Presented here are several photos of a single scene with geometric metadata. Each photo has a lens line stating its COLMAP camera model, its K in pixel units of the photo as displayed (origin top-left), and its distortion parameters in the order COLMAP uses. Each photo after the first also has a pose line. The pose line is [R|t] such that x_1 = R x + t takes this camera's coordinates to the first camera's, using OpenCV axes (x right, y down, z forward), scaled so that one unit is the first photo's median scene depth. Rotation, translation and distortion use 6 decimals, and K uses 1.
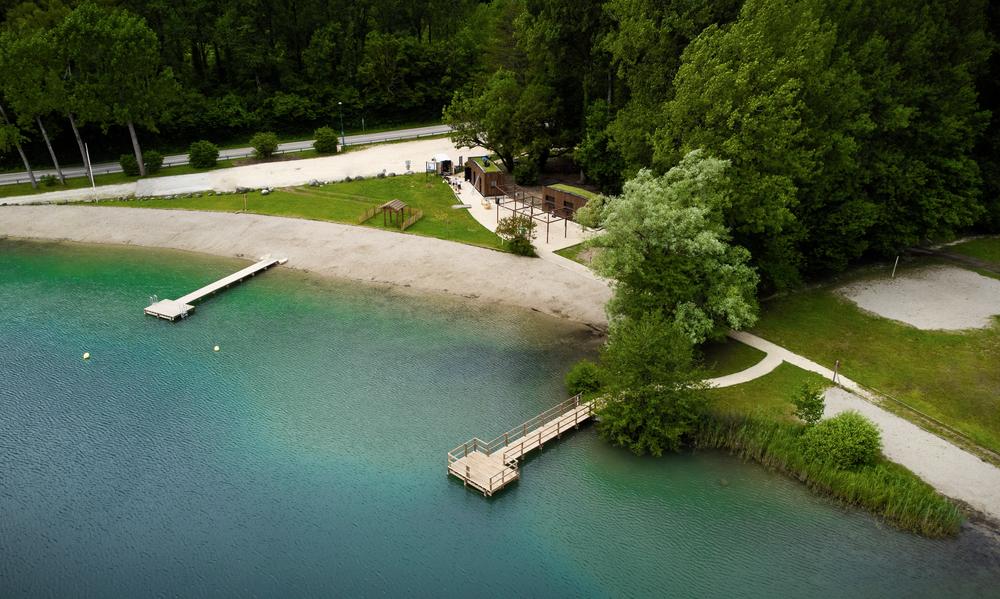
lens RADIAL K [[675.8, 0, 497.7], [0, 675.8, 299.7], [0, 0, 1]] dist [0.000139, 0.001206]
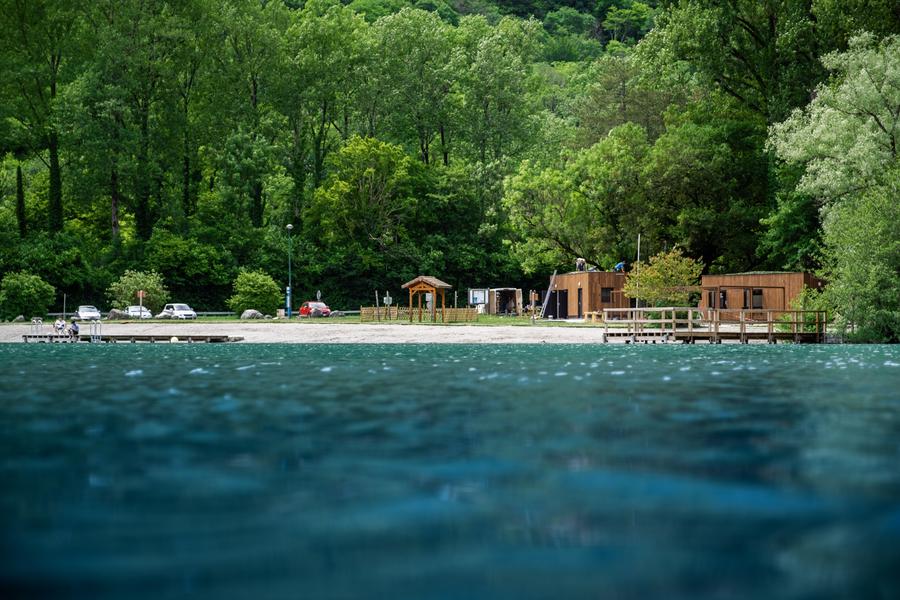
lens RADIAL K [[2161.9, 0, 450.7], [0, 2161.9, 300.3], [0, 0, 1]] dist [0.551187, 0.000000]
pose [[0.999112, -0.010876, -0.040709, -0.044385], [-0.007418, 0.905624, -0.424016, 0.411593], [0.041479, 0.423942, 0.904739, -0.414425]]
